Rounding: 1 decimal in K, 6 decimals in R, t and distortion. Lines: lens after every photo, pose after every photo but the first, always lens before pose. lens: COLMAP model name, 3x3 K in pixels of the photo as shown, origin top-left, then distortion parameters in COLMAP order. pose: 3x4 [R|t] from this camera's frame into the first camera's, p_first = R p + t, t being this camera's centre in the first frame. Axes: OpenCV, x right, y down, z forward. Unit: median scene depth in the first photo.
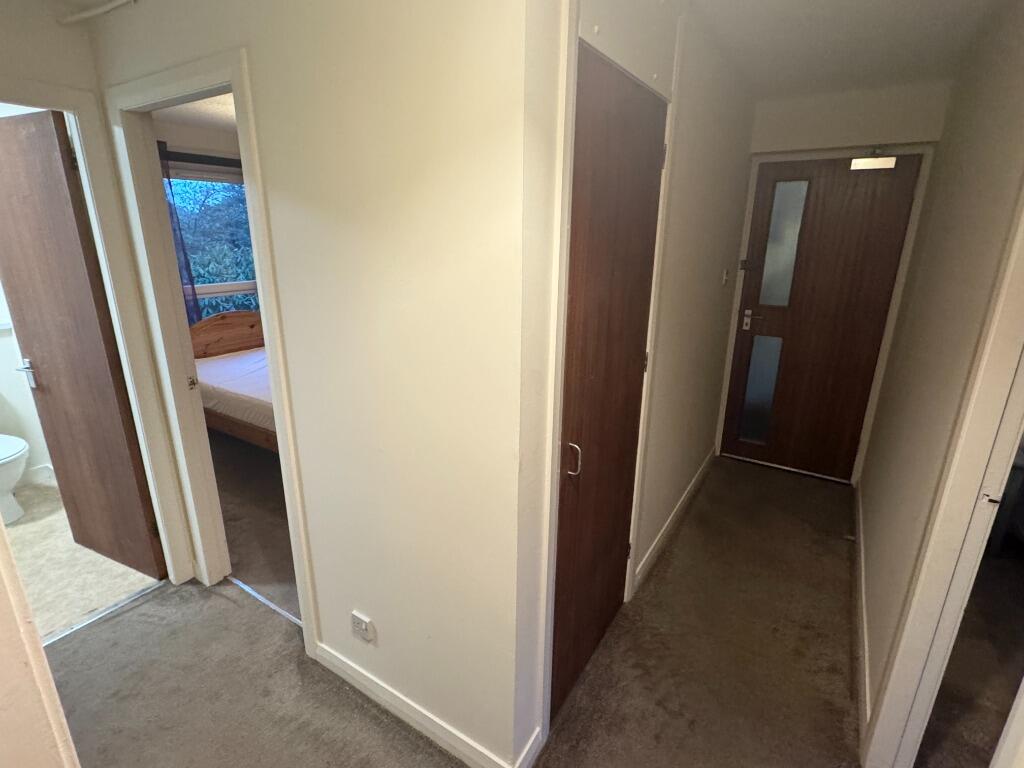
lens RADIAL K [[506.5, 0, 510.7], [0, 506.5, 384.1], [0, 0, 1]] dist [-0.001794, -0.000822]
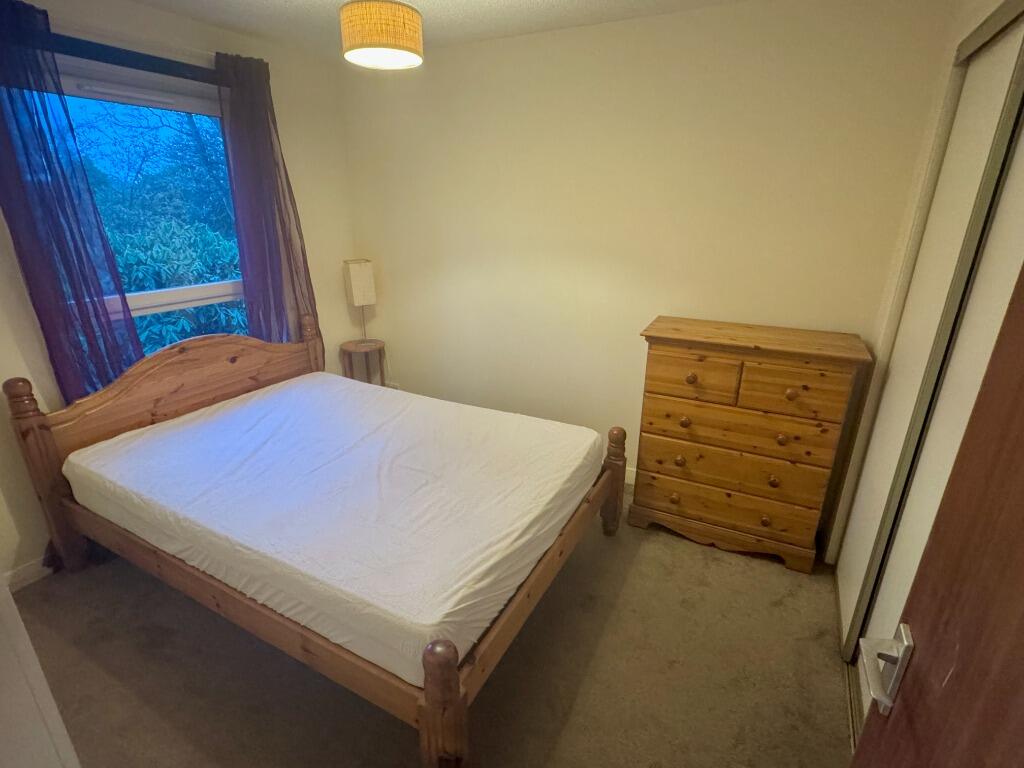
lens RADIAL K [[506.5, 0, 512.2], [0, 506.5, 385.3], [0, 0, 1]] dist [-0.001794, -0.000822]
pose [[0.997248, -0.026716, 0.069154, -0.123167], [0.023275, 0.998474, 0.050082, -0.057382], [-0.070387, -0.048335, 0.996348, 0.209001]]
